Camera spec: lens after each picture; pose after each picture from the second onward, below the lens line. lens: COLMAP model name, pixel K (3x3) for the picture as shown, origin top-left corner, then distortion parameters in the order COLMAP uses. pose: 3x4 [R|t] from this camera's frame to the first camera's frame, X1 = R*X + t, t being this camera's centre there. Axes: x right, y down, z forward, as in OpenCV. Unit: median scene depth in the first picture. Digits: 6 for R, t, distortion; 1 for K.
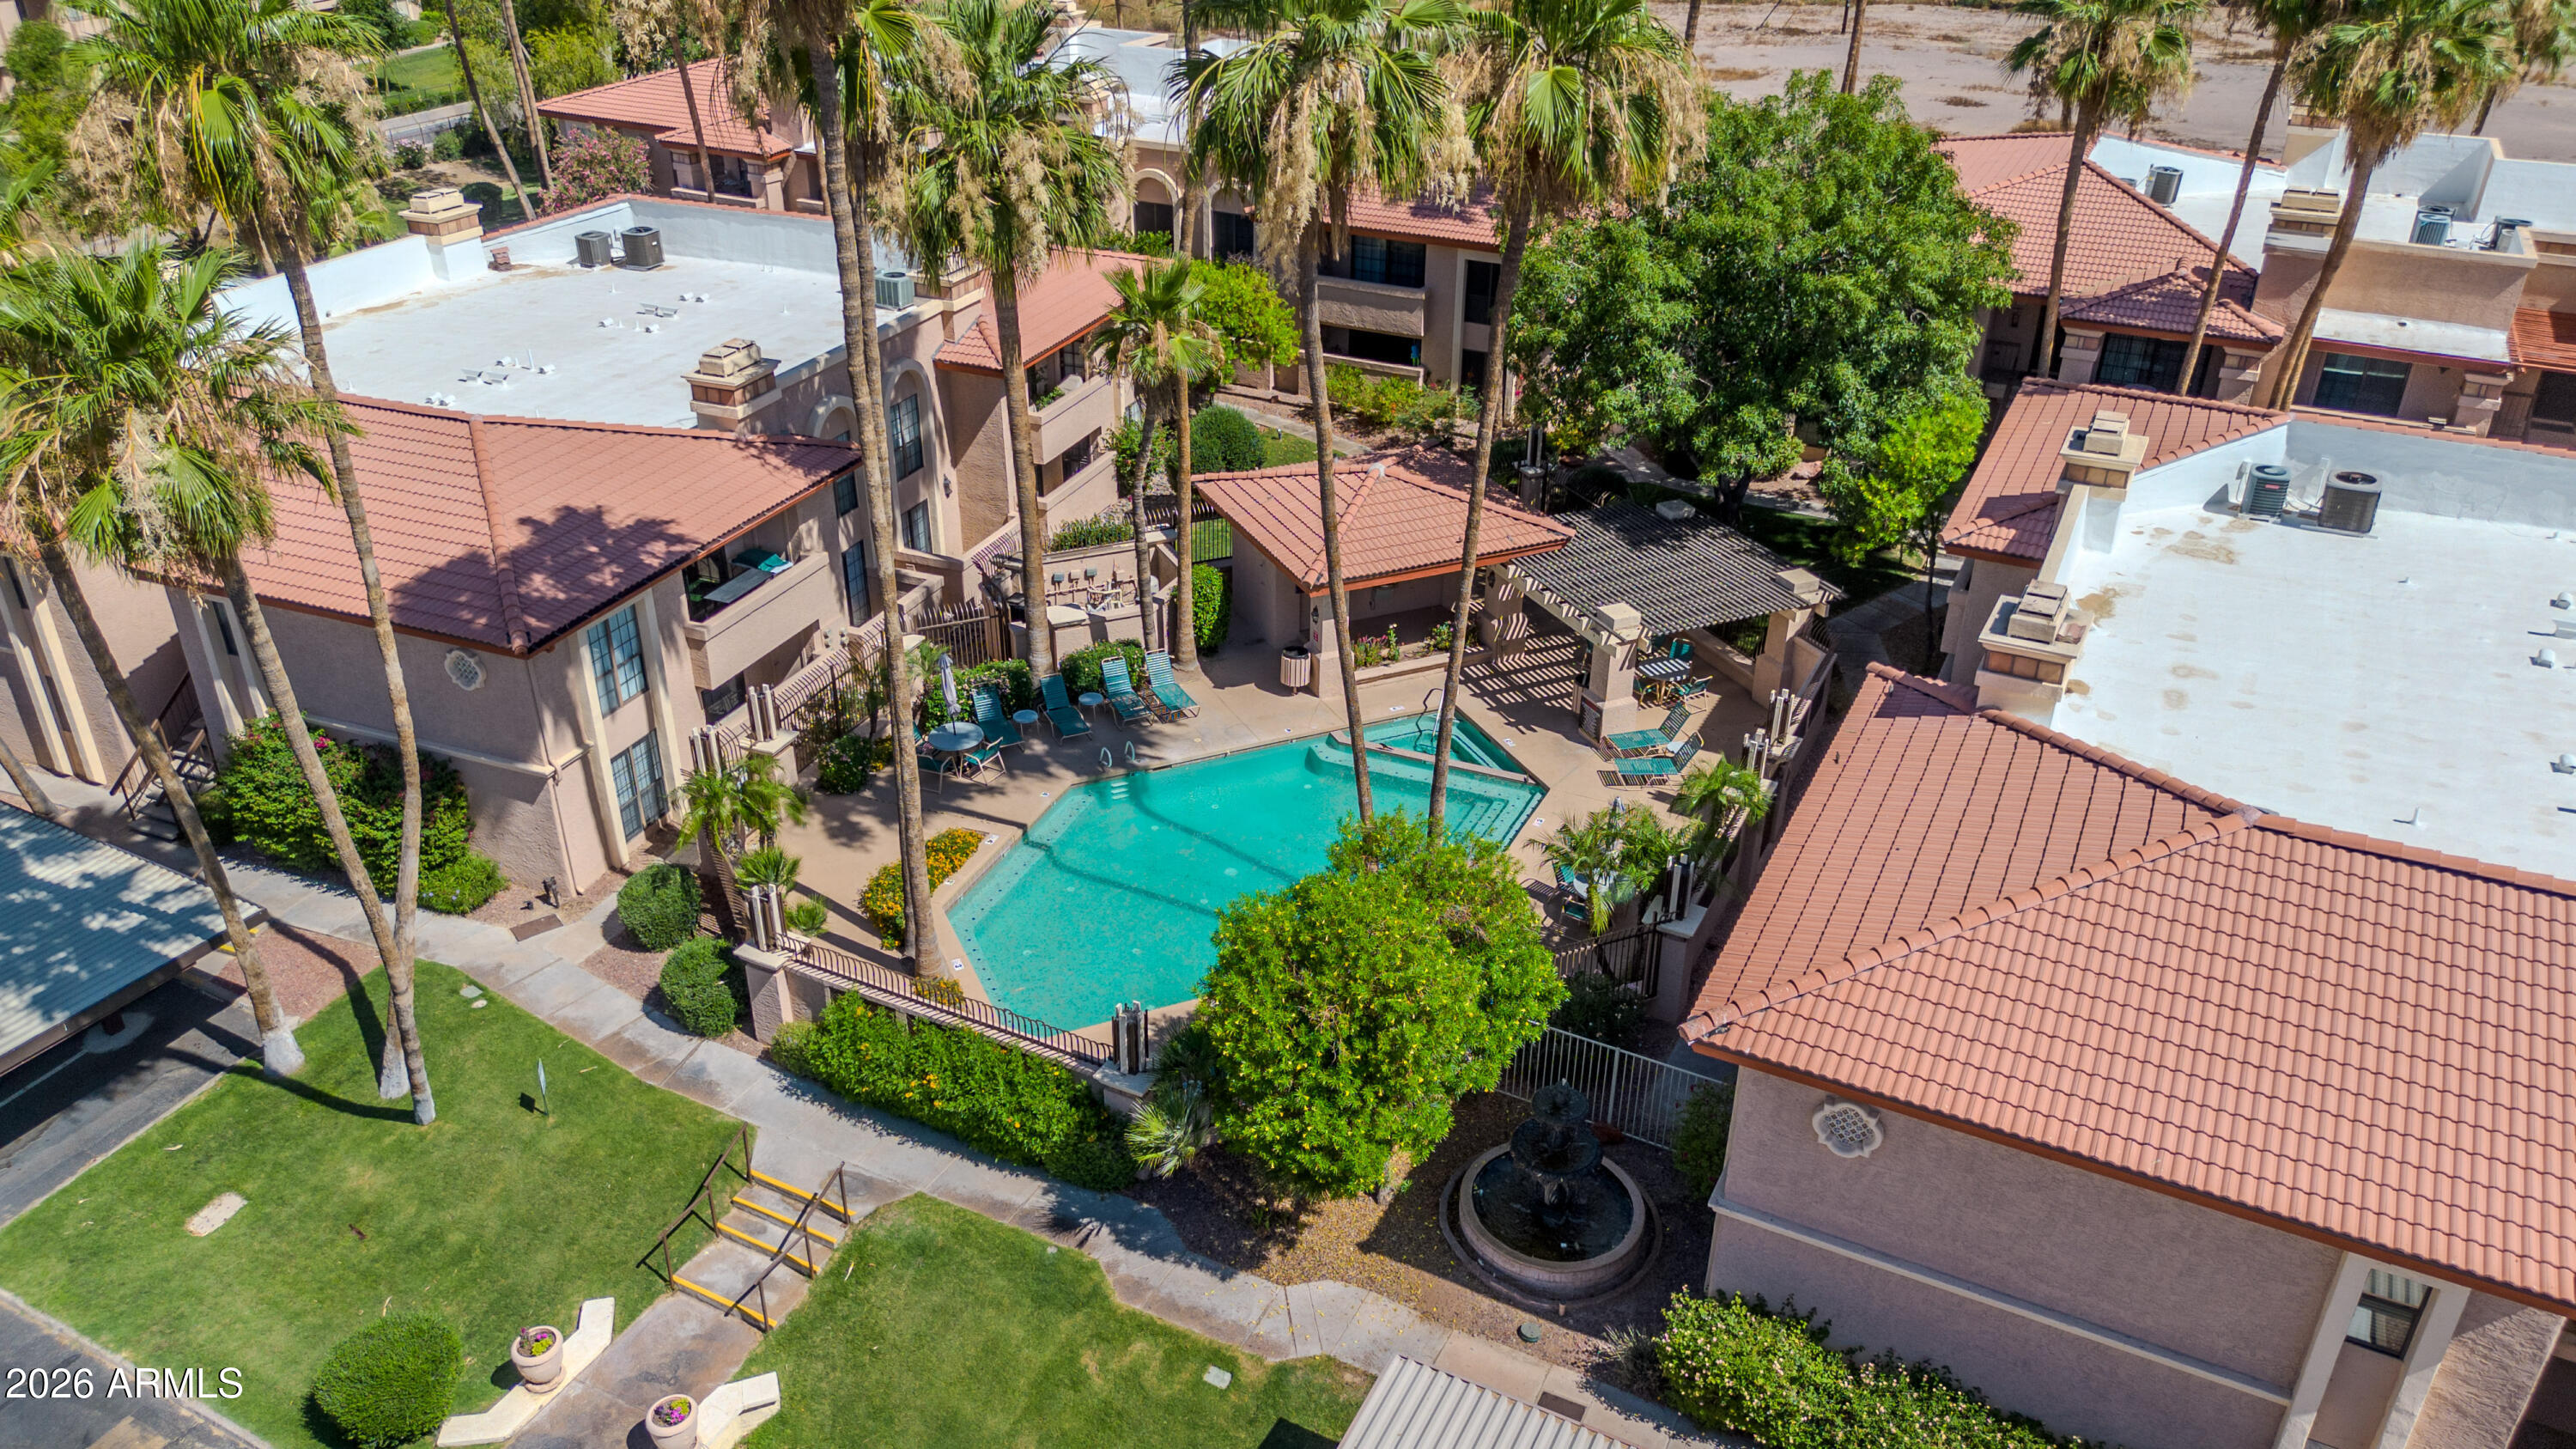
lens RADIAL K [[1823.8, 0, 1288.0], [0, 1823.8, 724.5], [0, 0, 1]] dist [0.073228, -0.071888]
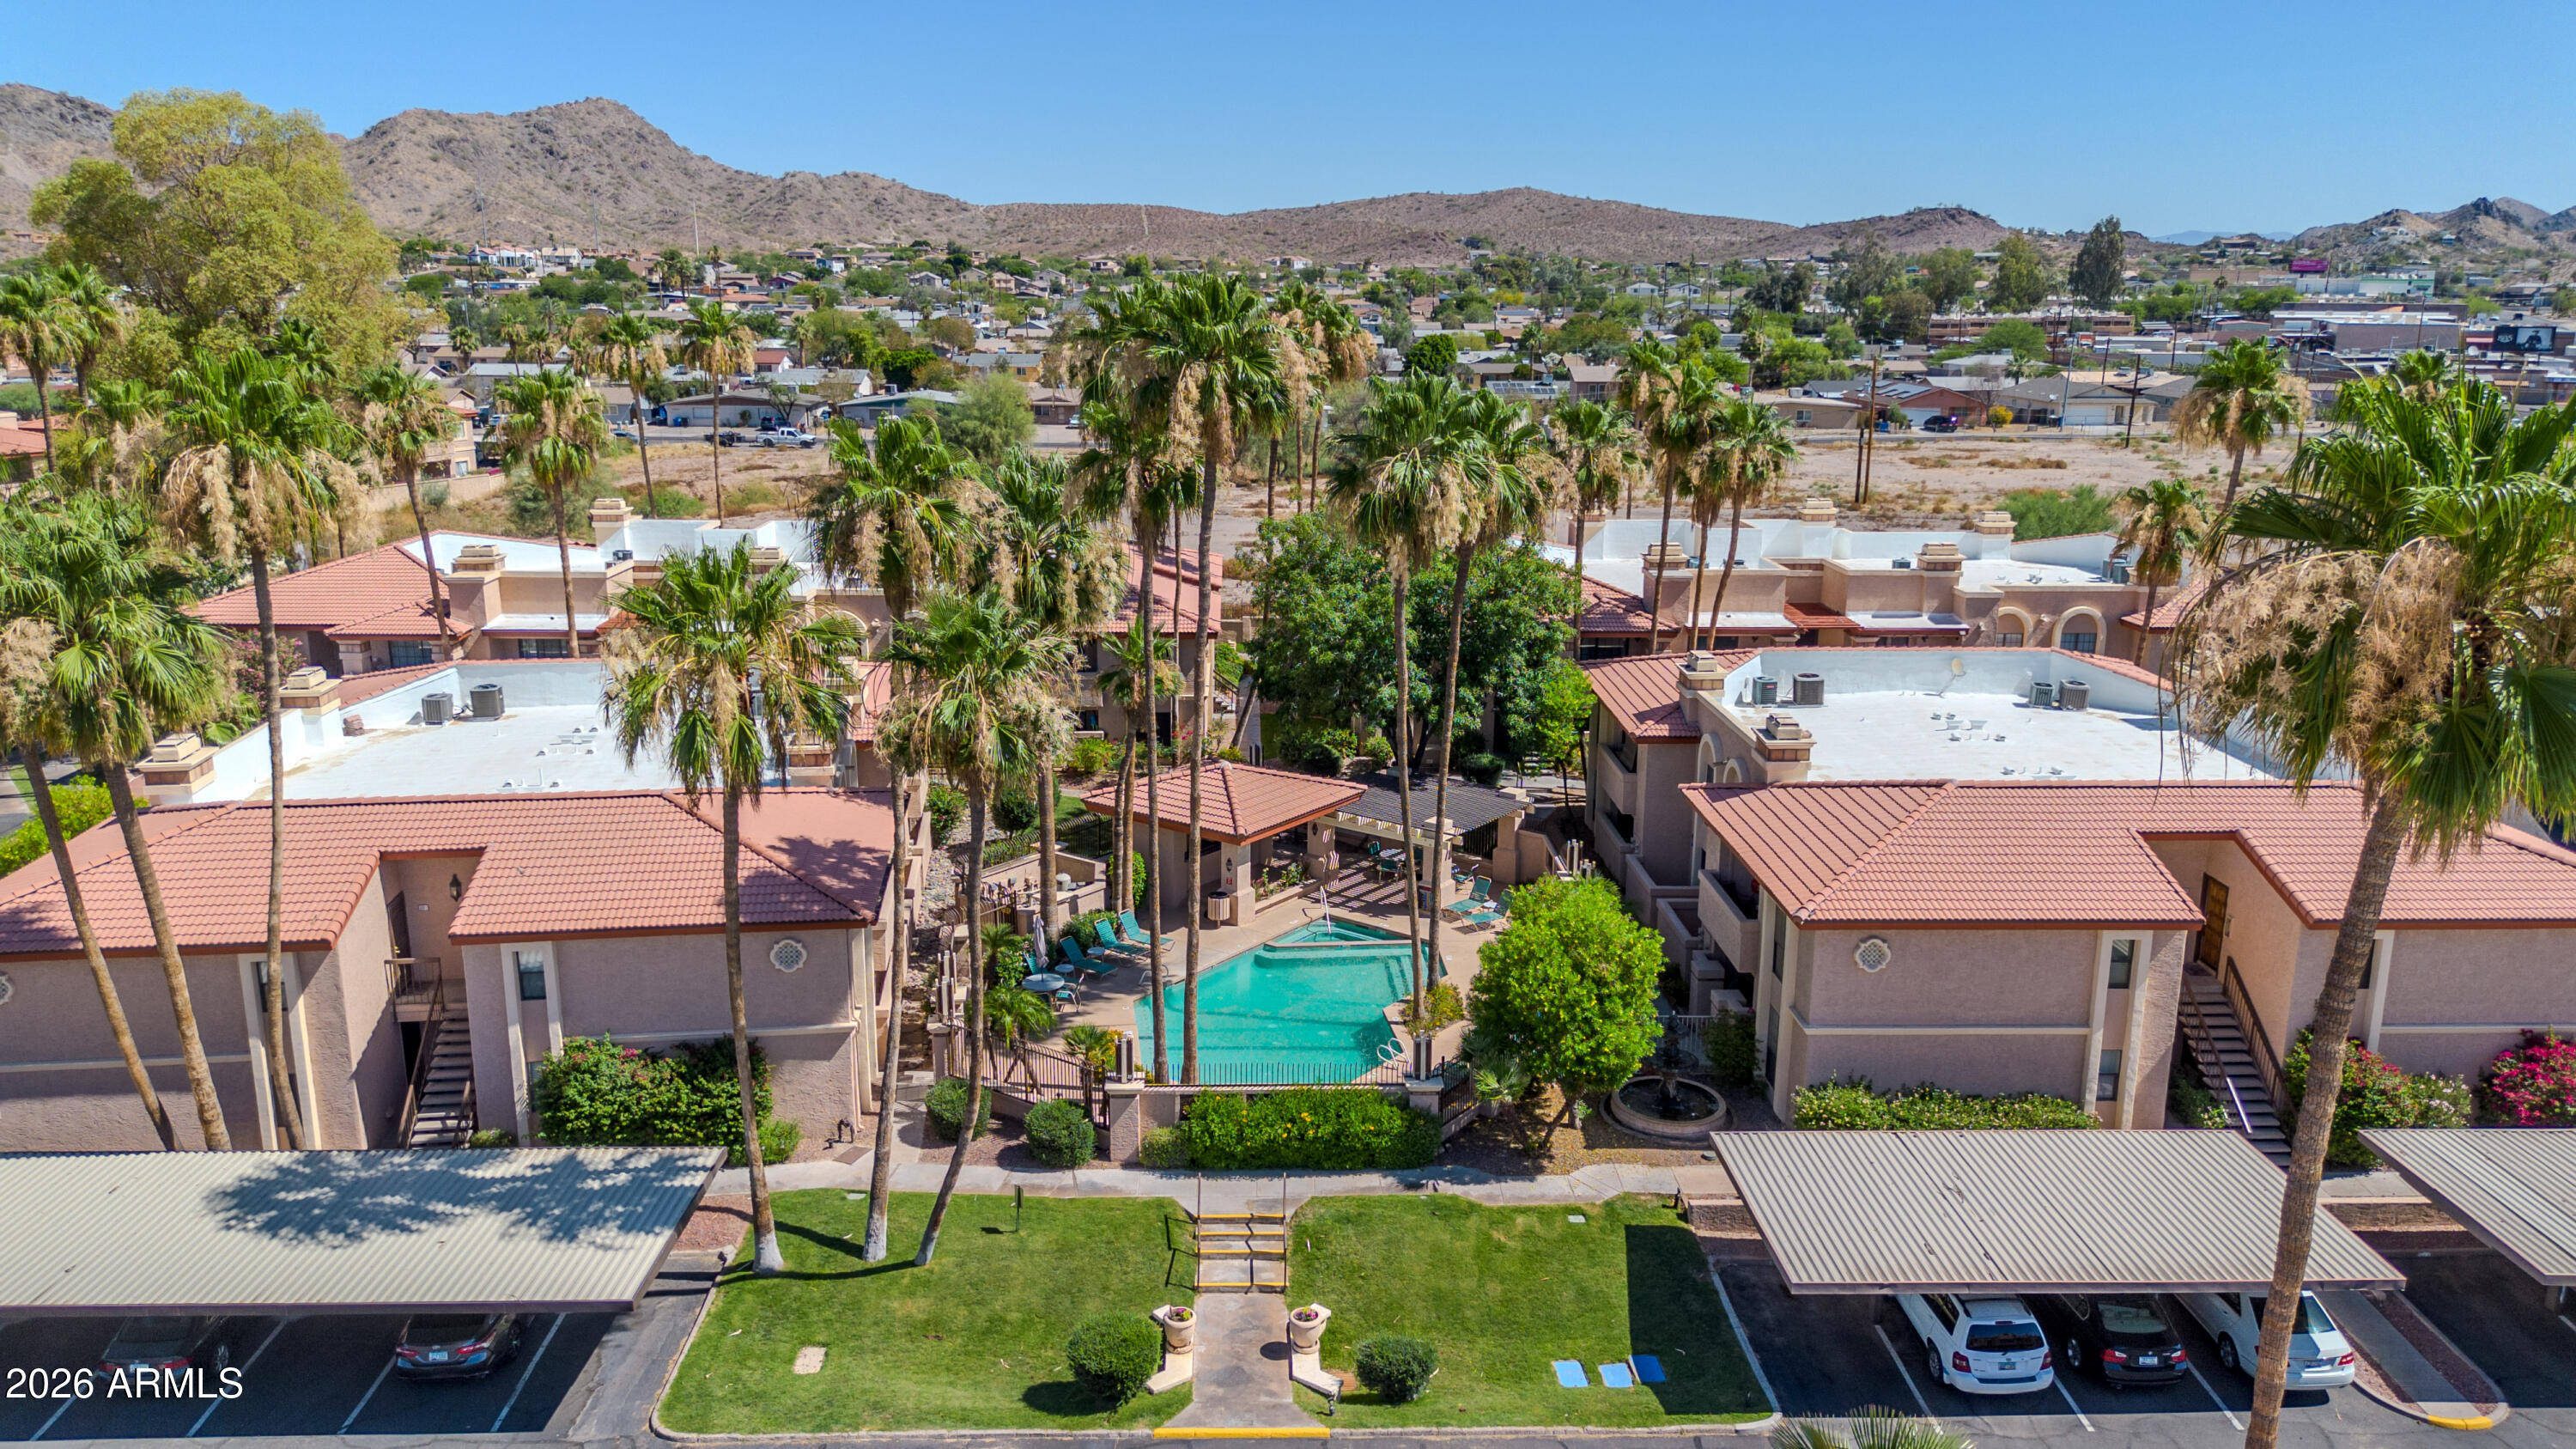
lens RADIAL K [[1804.3, 0, 1288.0], [0, 1804.3, 724.5], [0, 0, 1]] dist [0.071196, -0.068699]
pose [[0.875418, -0.113359, 0.469886, -0.644684], [0.229375, 0.953111, -0.197399, 0.133060], [-0.425476, 0.280587, 0.860373, -0.258974]]
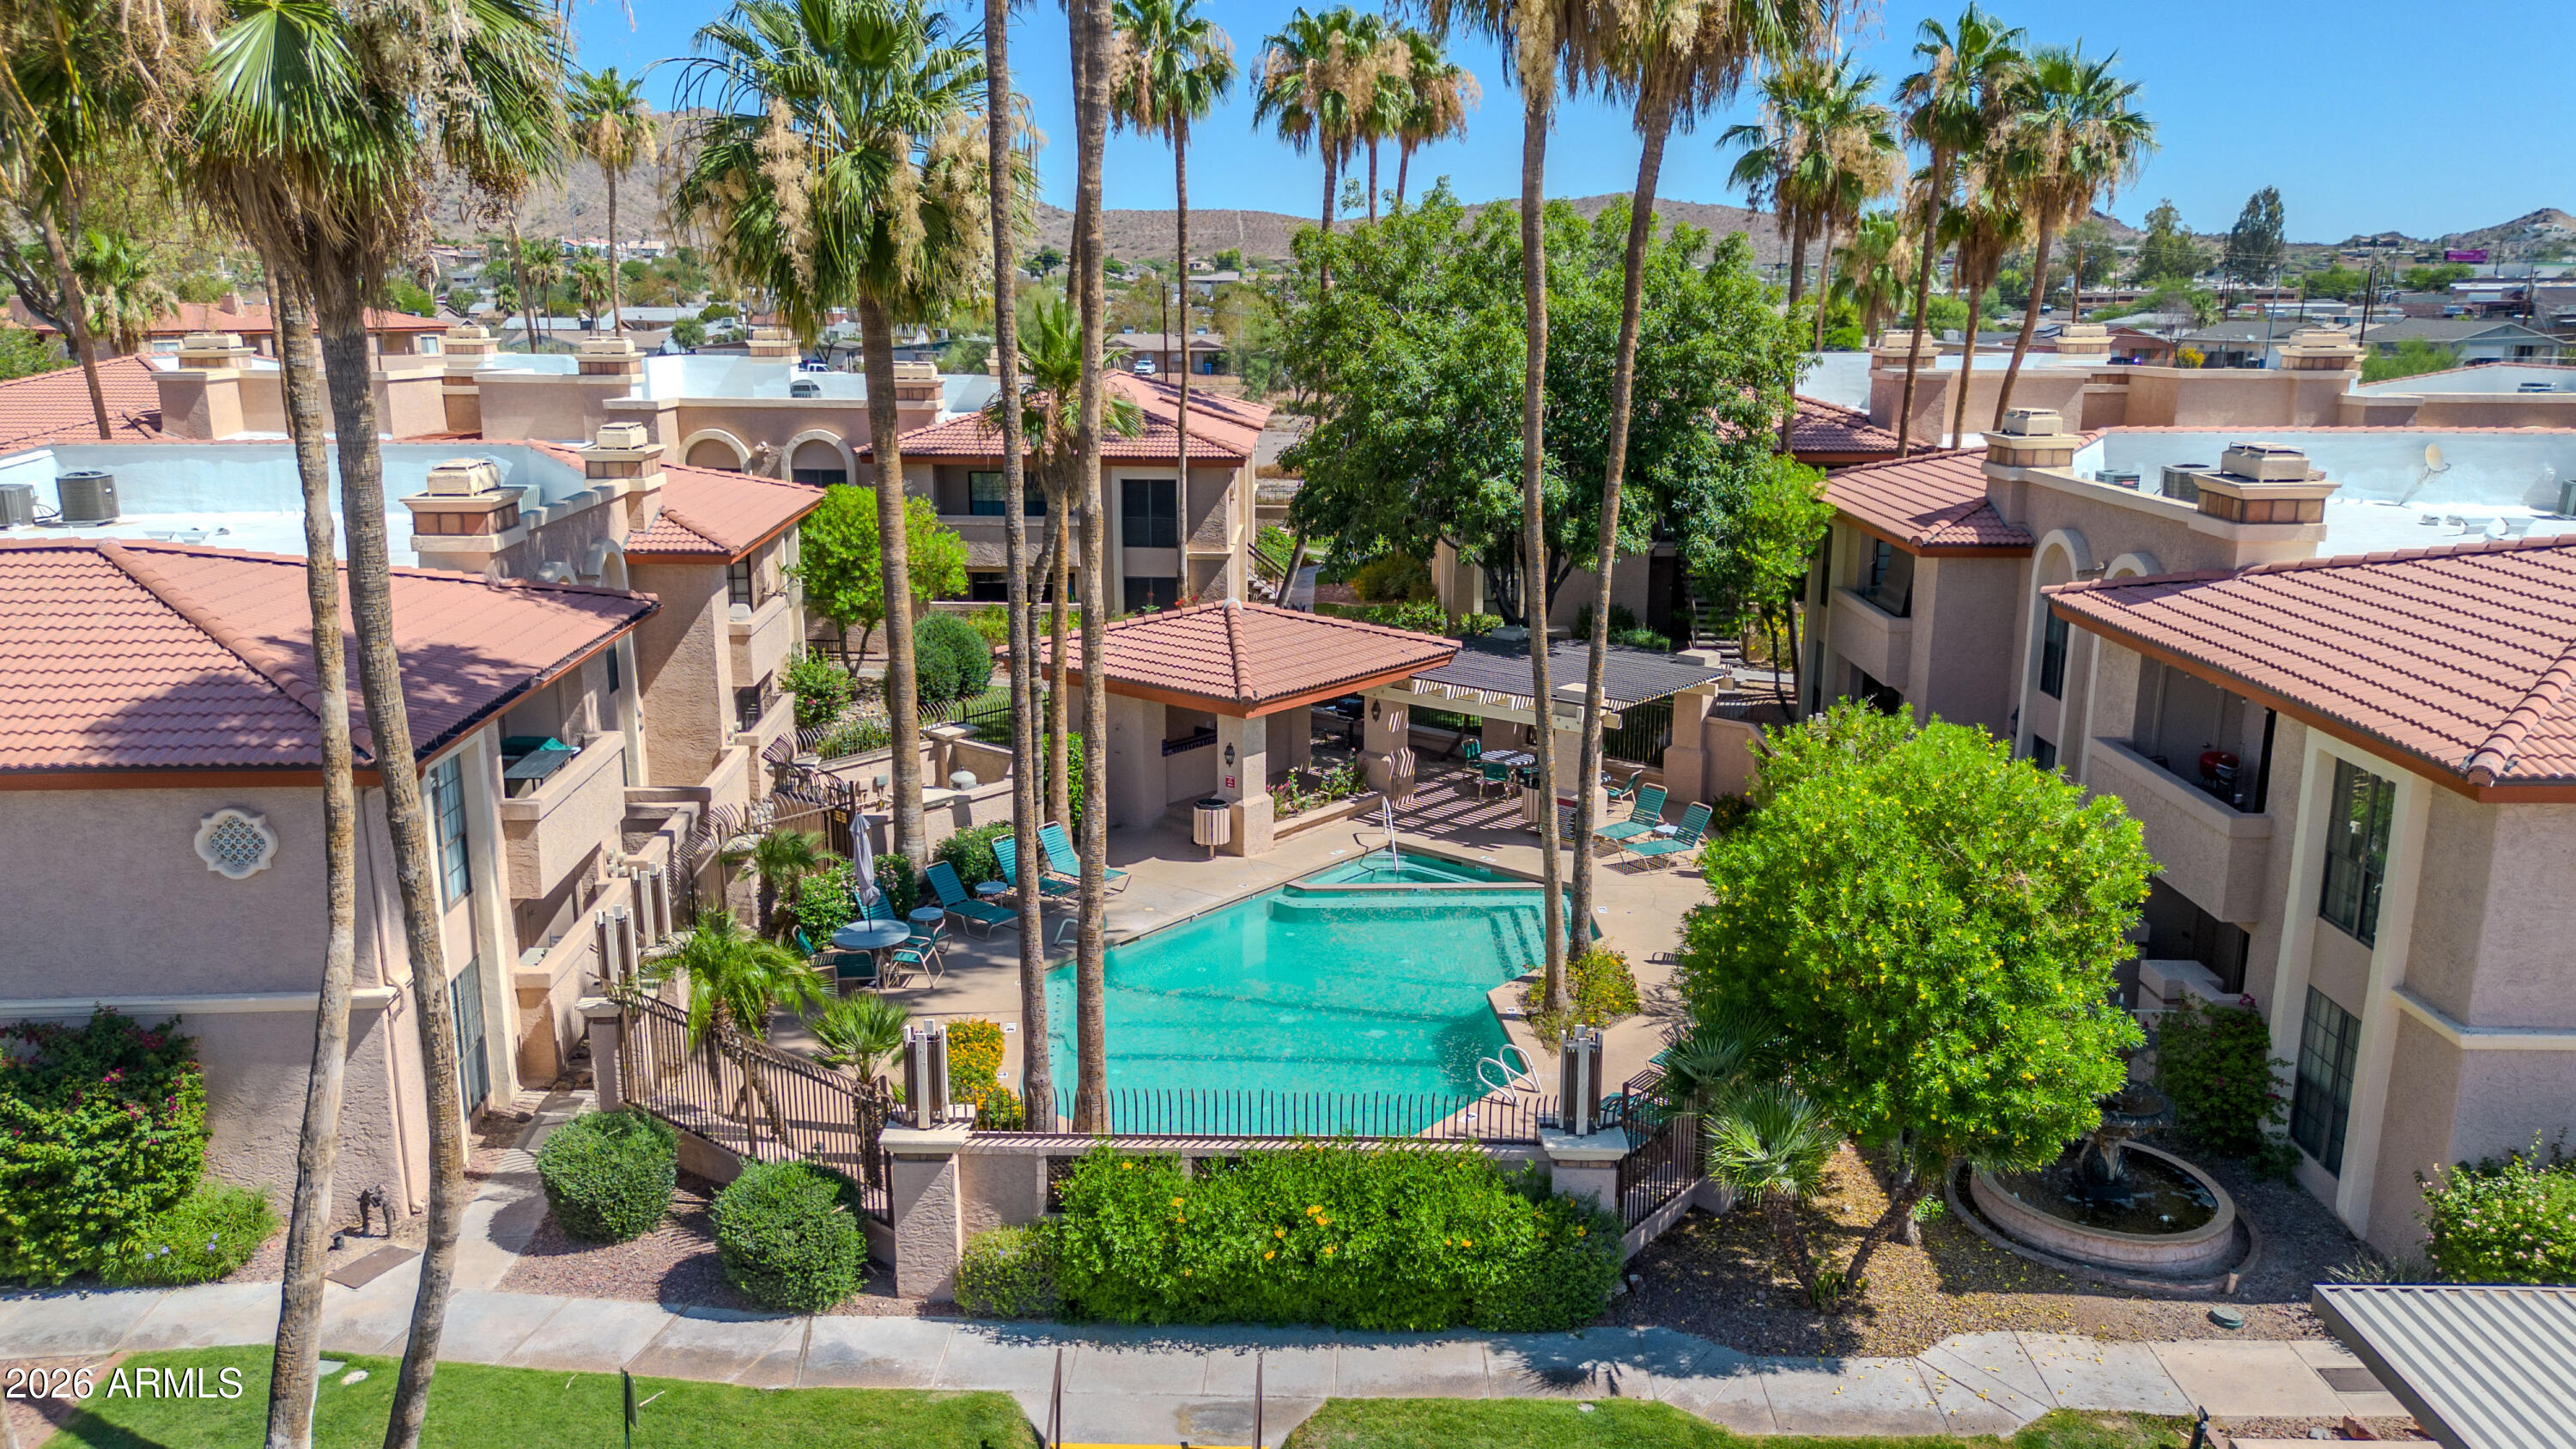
lens RADIAL K [[1817.9, 0, 1288.0], [0, 1817.9, 724.5], [0, 0, 1]] dist [0.064281, -0.068661]
pose [[0.899220, -0.101789, 0.425490, -0.348204], [0.210166, 0.953493, -0.216059, 0.124511], [-0.383710, 0.283708, 0.878793, 0.283968]]
